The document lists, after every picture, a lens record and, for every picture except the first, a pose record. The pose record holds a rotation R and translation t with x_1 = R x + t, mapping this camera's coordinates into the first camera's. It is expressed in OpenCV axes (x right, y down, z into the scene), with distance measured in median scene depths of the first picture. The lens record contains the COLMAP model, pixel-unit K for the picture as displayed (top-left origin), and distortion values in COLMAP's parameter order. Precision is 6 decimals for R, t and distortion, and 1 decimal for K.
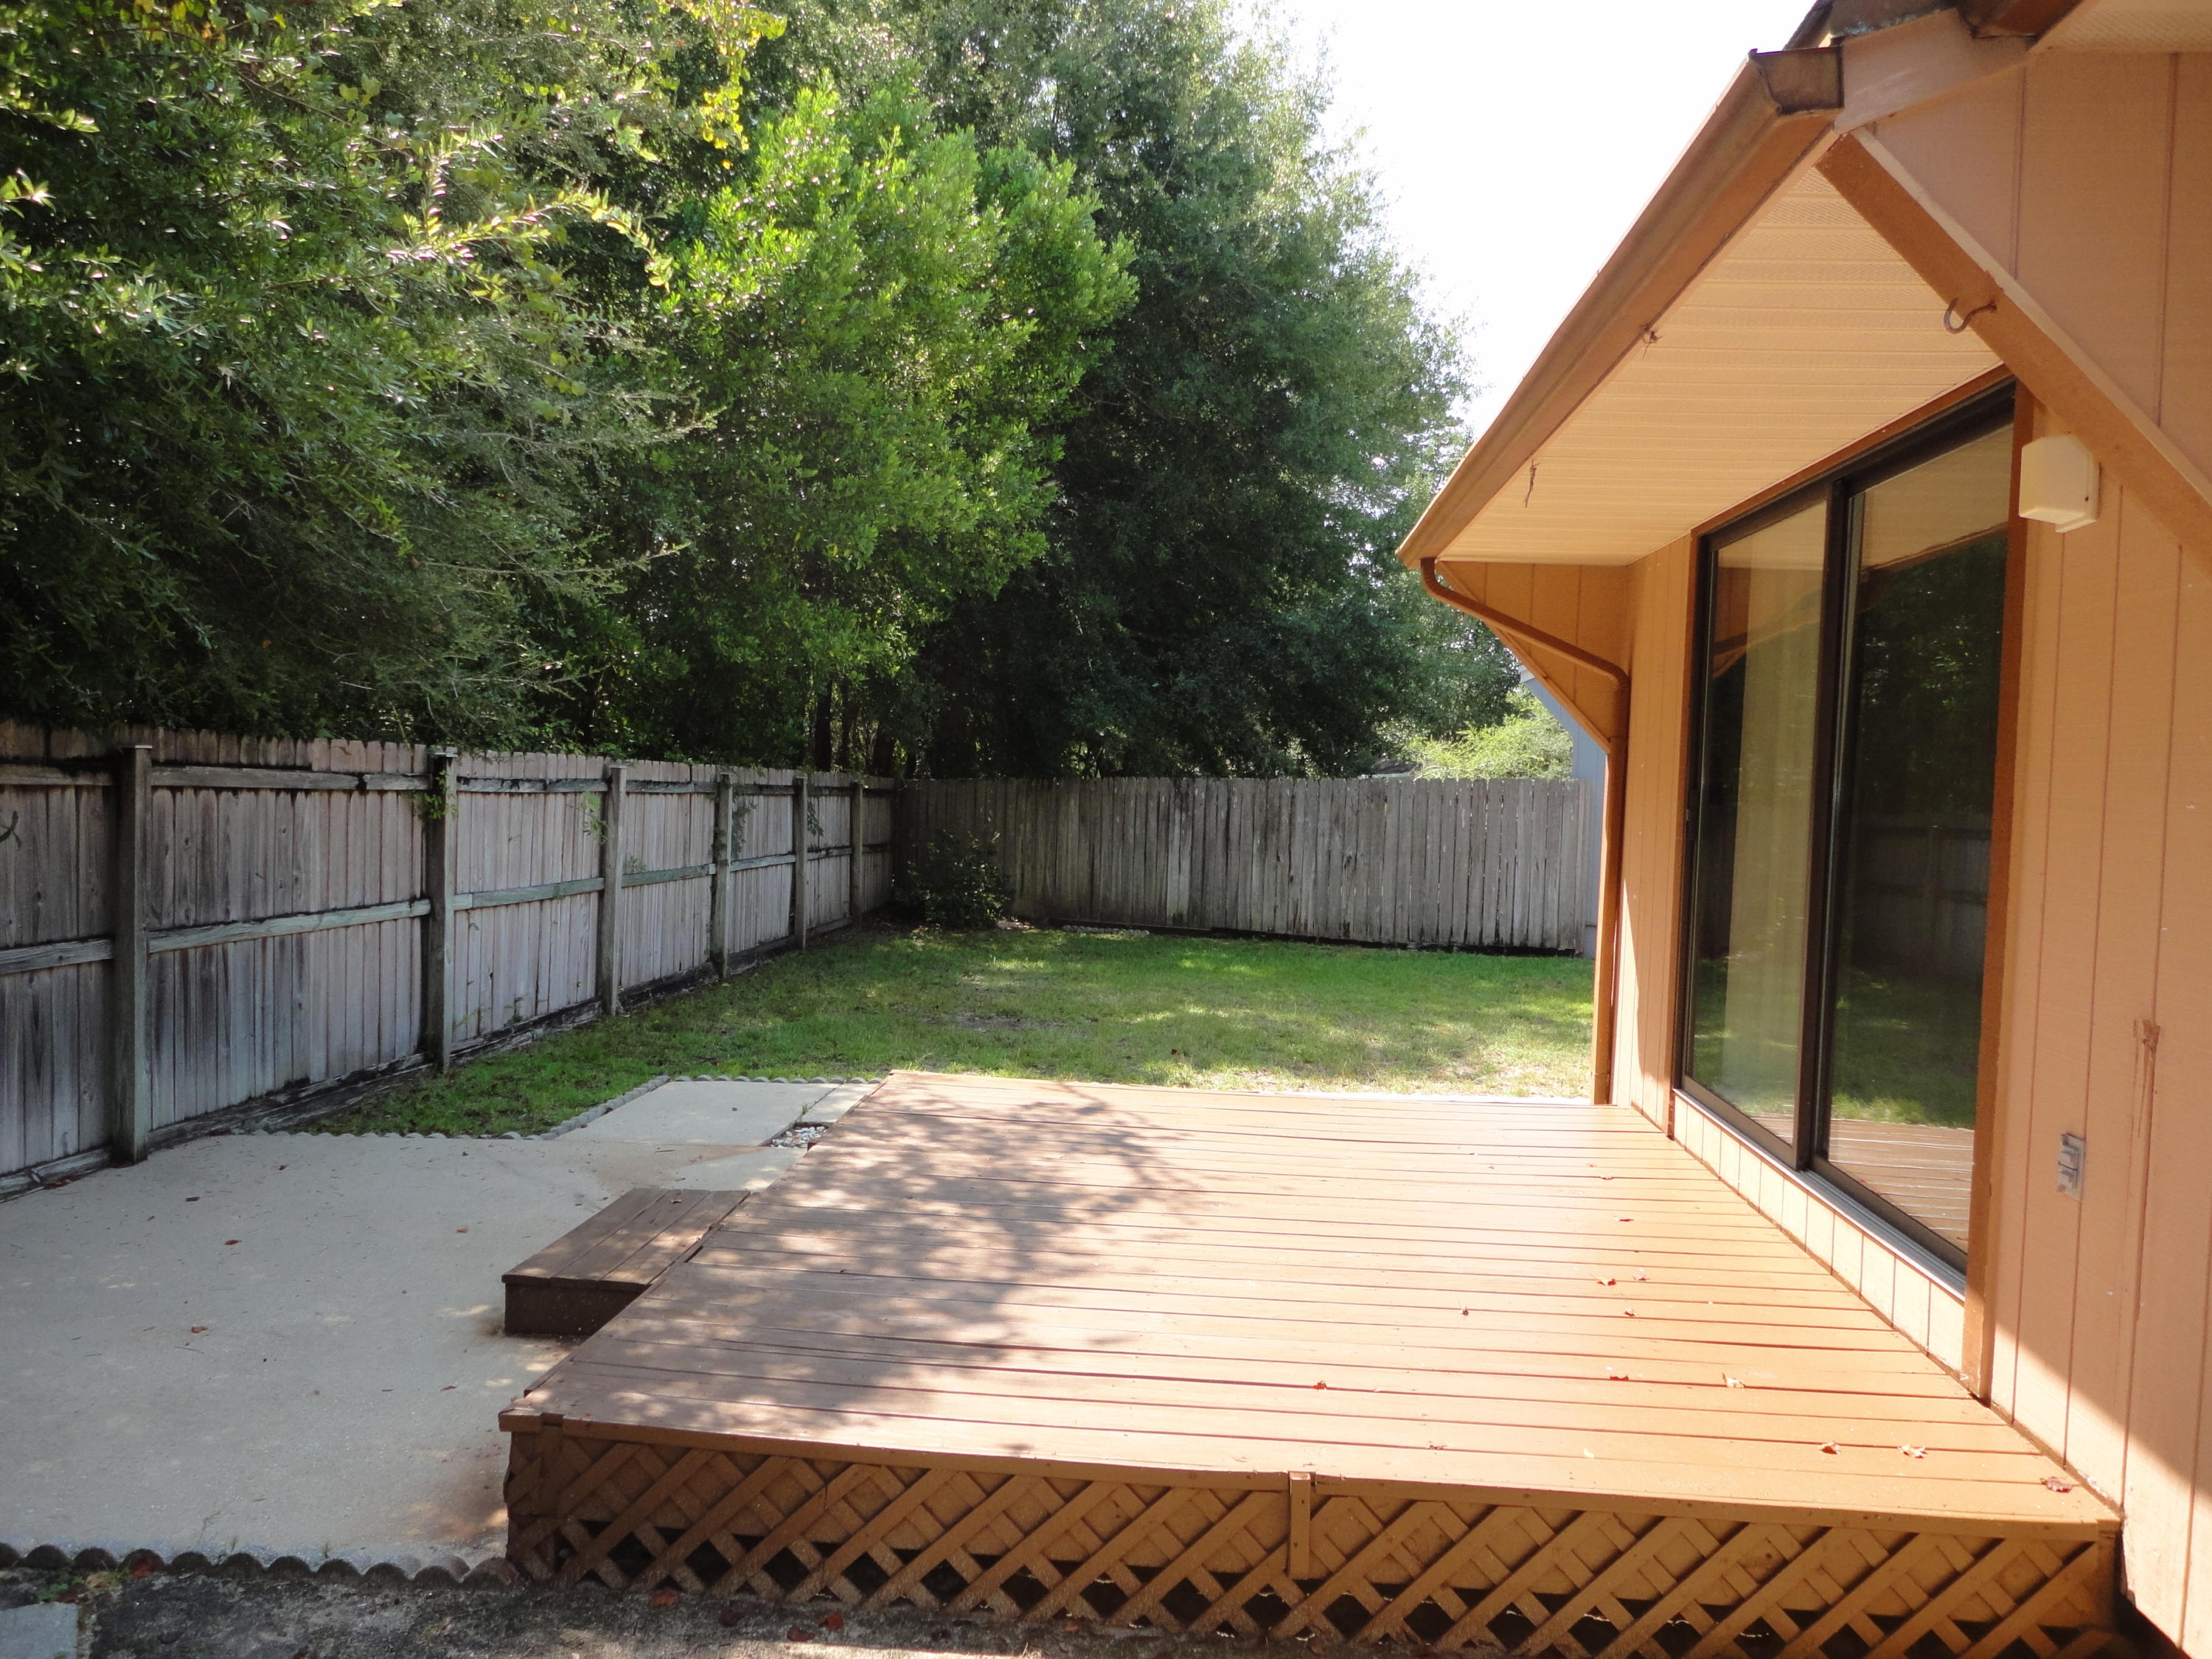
lens RADIAL K [[1631.3, 0, 1106.4], [0, 1631.3, 834.1], [0, 0, 1]] dist [-0.010200, 0.027453]
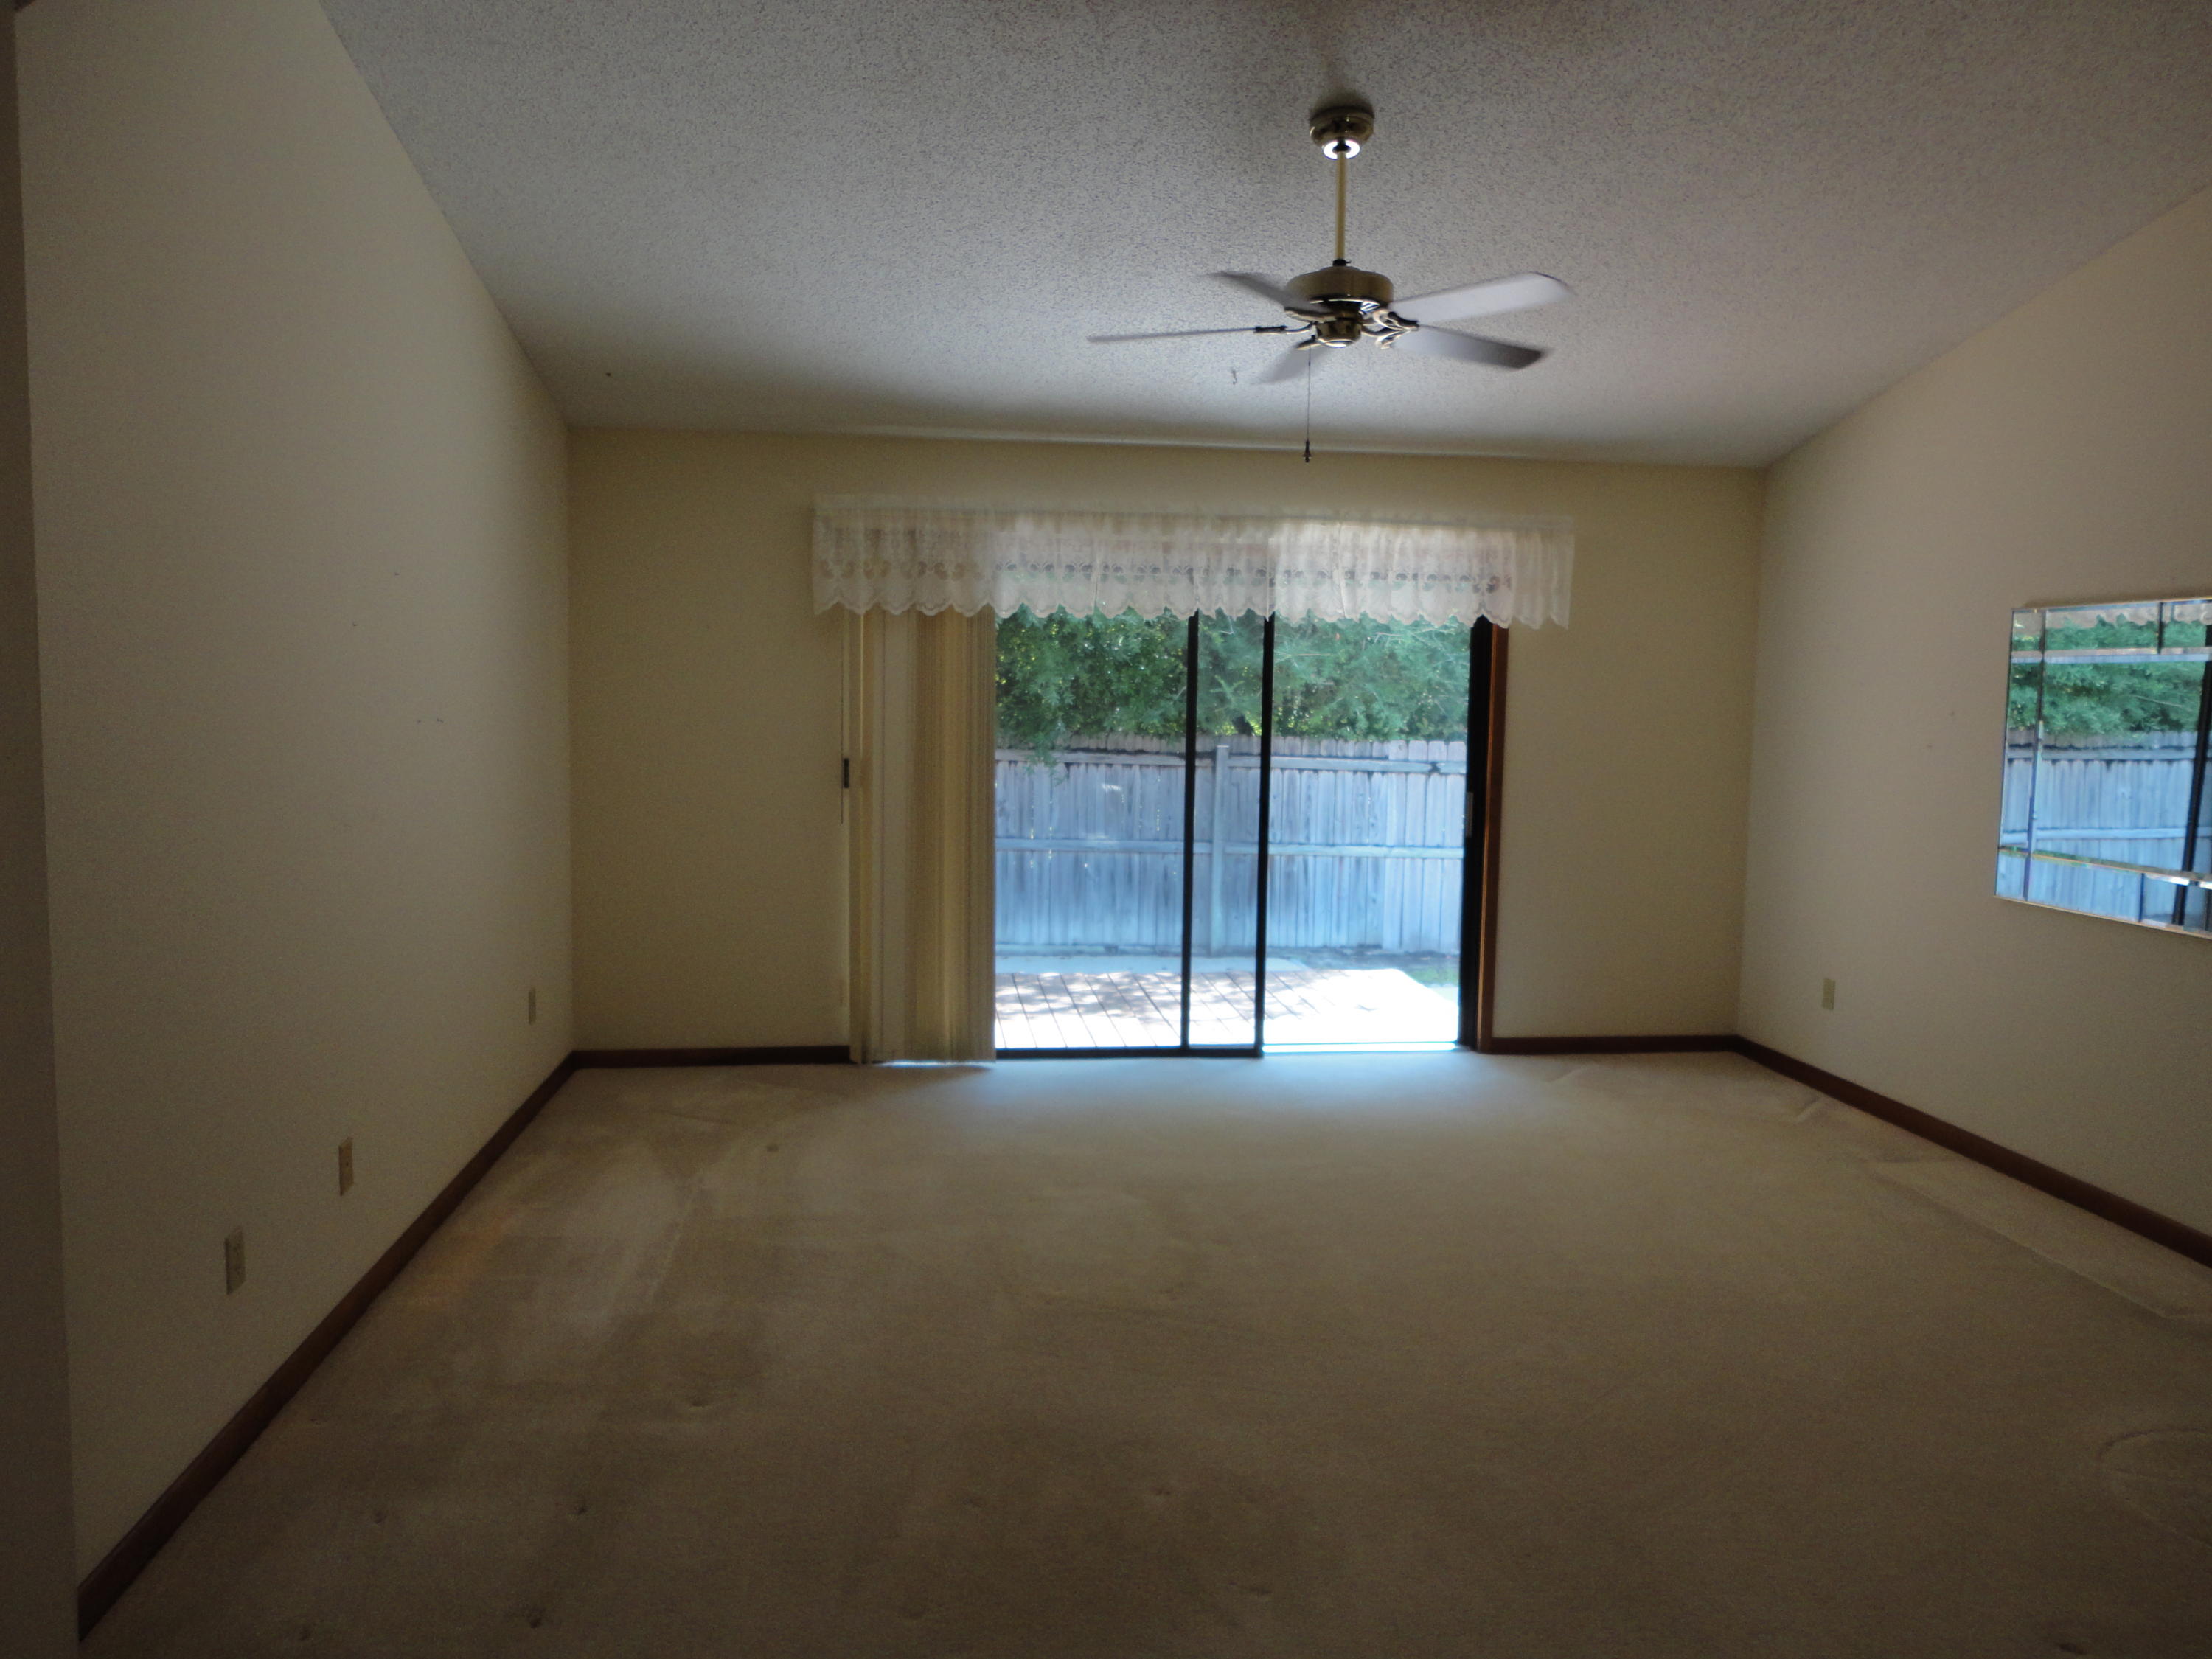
lens RADIAL K [[1631.3, 0, 1106.5], [0, 1631.3, 834.2], [0, 0, 1]] dist [-0.010200, 0.027453]
pose [[0.196387, 0.061901, -0.978571, 1.125711], [-0.048670, 0.997390, 0.053324, -0.039645], [0.979318, 0.037155, 0.198887, 0.410962]]
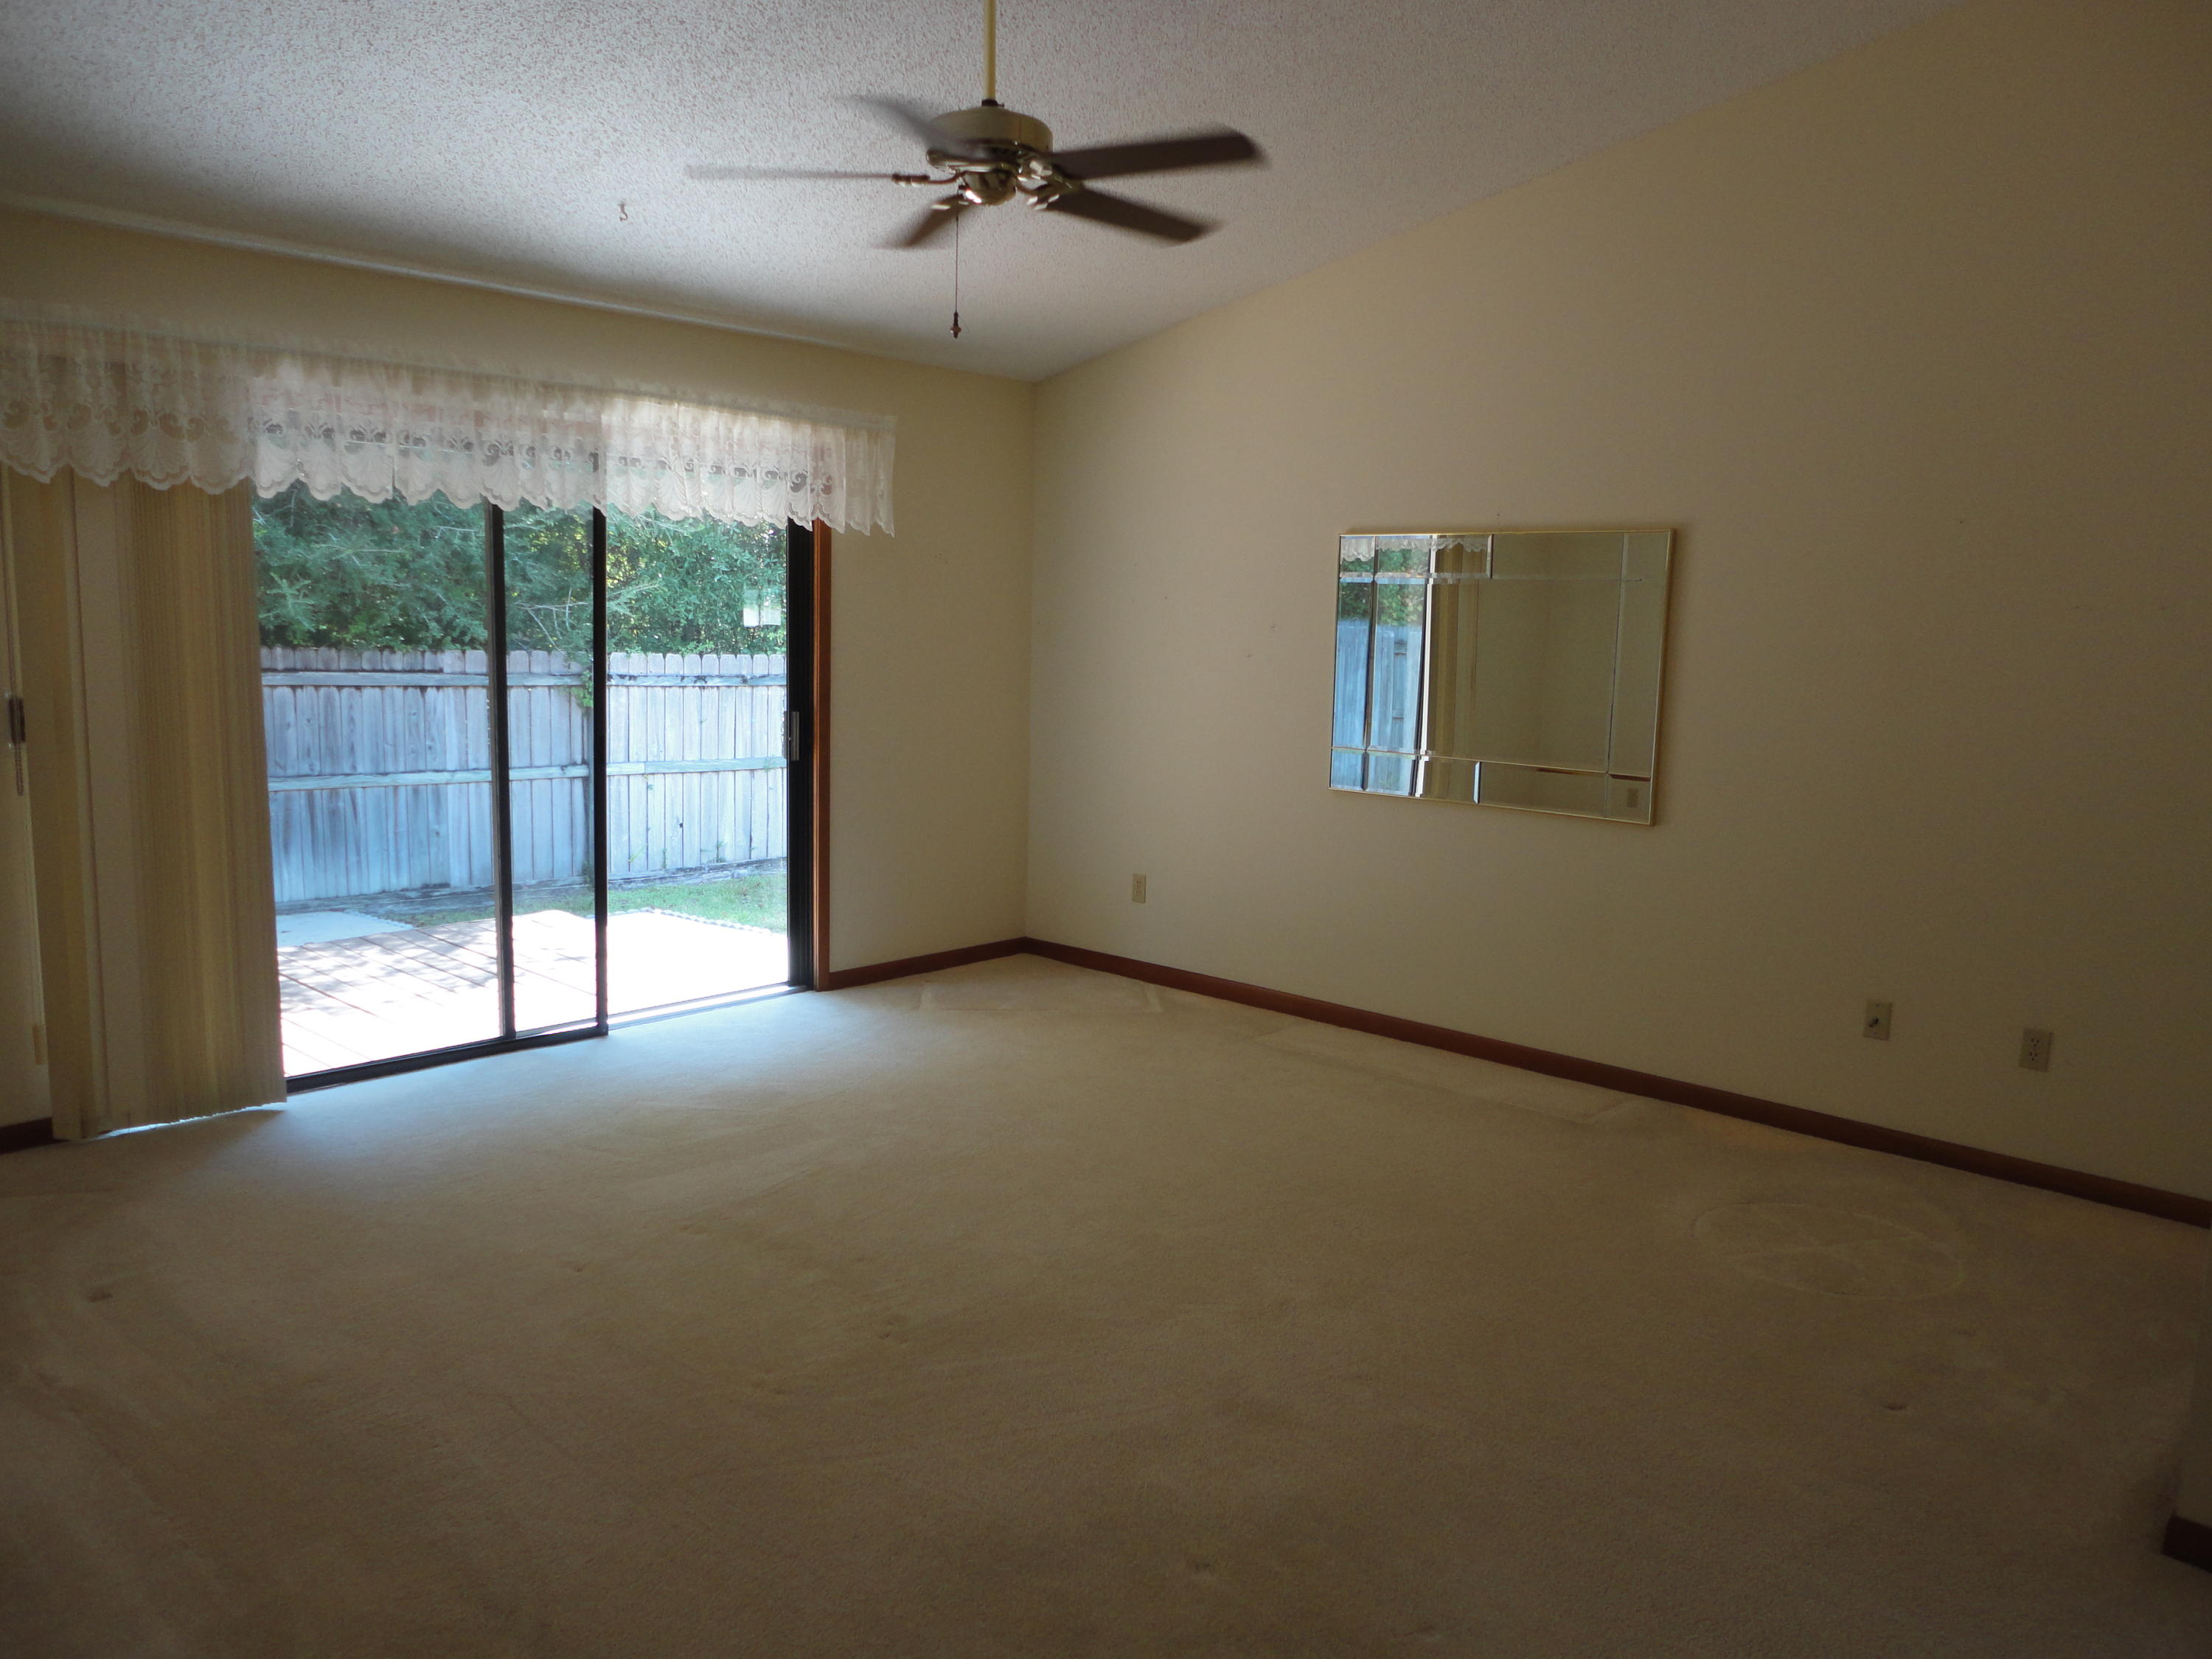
lens RADIAL K [[1631.3, 0, 1107.6], [0, 1631.3, 831.0], [0, 0, 1]] dist [-0.010200, 0.027453]
pose [[0.786053, 0.071964, -0.613956, 0.916390], [-0.023994, 0.996004, 0.086027, -0.039328], [0.617694, -0.052890, 0.784638, 0.228722]]
